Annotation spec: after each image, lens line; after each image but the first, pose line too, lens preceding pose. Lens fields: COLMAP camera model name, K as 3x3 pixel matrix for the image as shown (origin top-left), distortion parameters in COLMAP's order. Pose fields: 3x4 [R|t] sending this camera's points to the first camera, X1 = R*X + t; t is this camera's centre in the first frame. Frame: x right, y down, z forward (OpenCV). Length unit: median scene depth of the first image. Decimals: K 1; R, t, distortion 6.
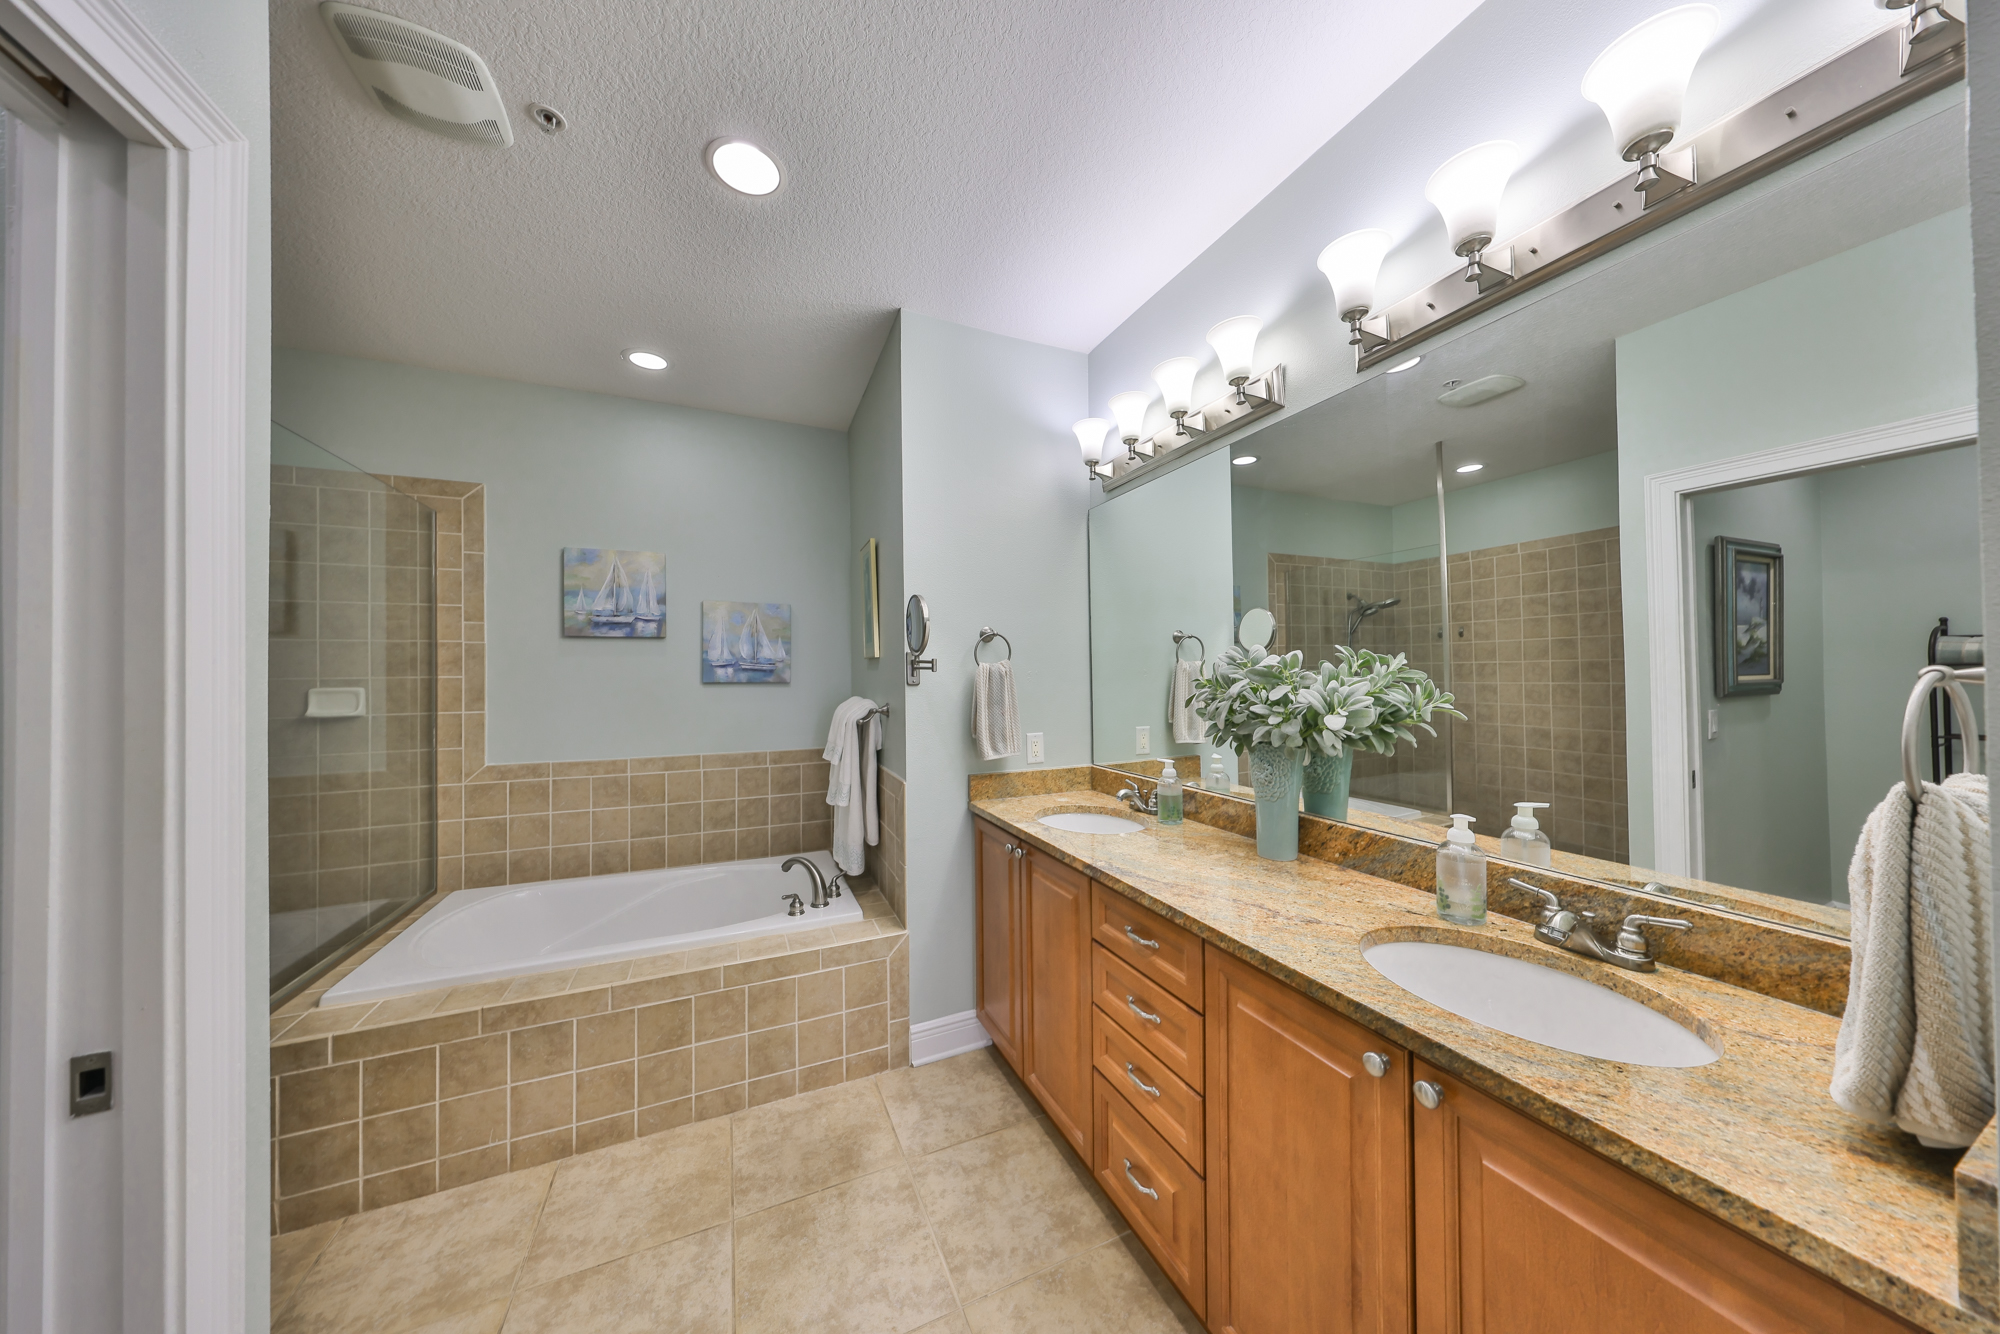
lens RADIAL K [[627.3, 0, 1001.2], [0, 627.3, 672.1], [0, 0, 1]] dist [0.005297, -0.000156]
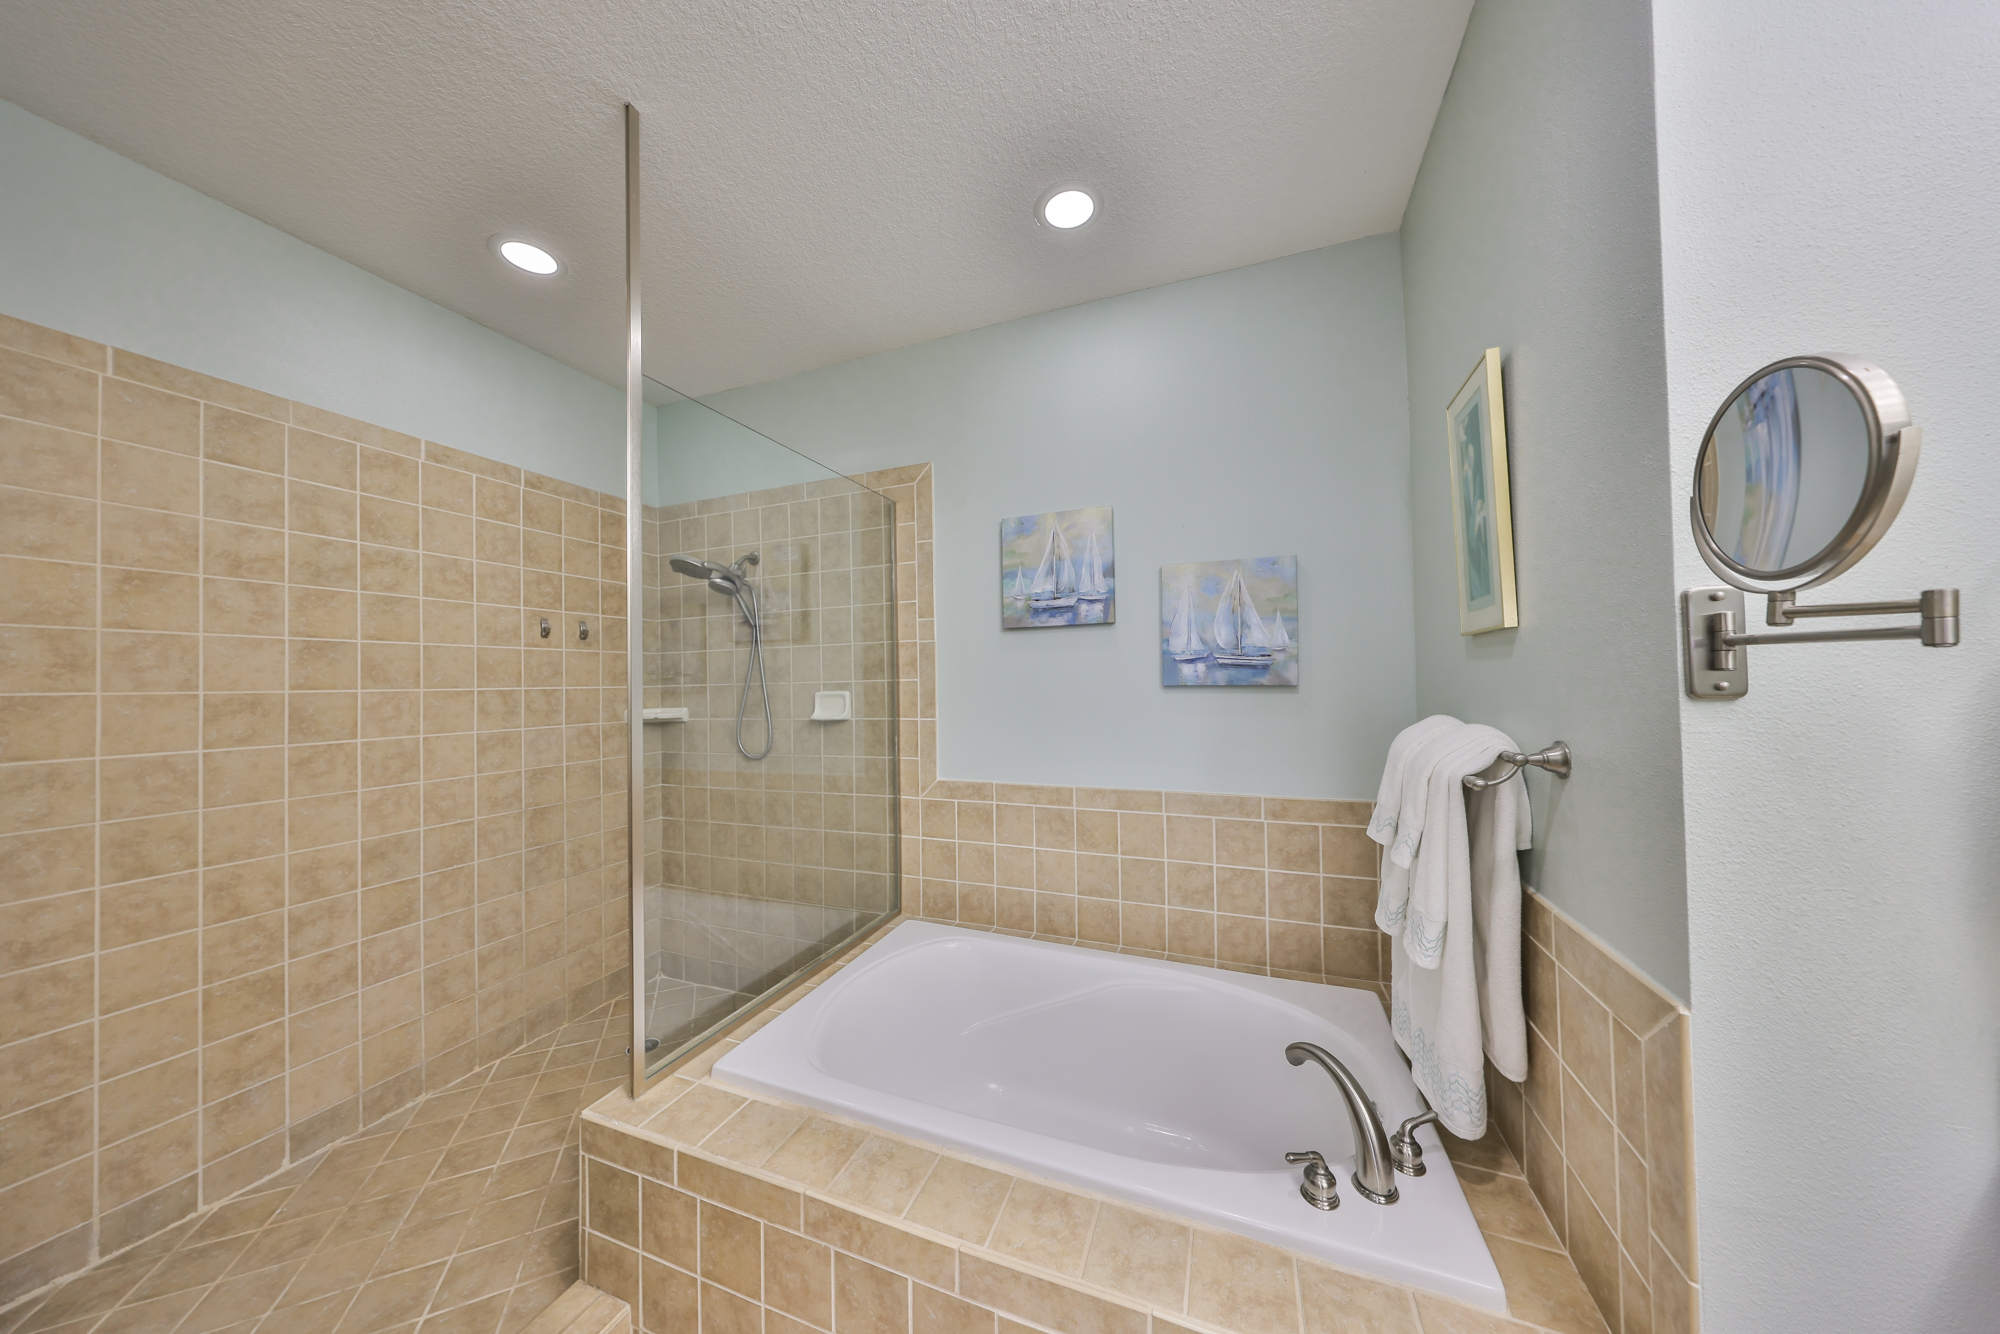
lens RADIAL K [[627.3, 0, 996.4], [0, 627.3, 672.2], [0, 0, 1]] dist [0.005297, -0.000156]
pose [[0.712272, -0.014201, -0.701760, -0.140708], [0.014592, 0.999879, -0.005423, 0.003355], [0.701752, -0.006378, 0.712393, 0.432895]]
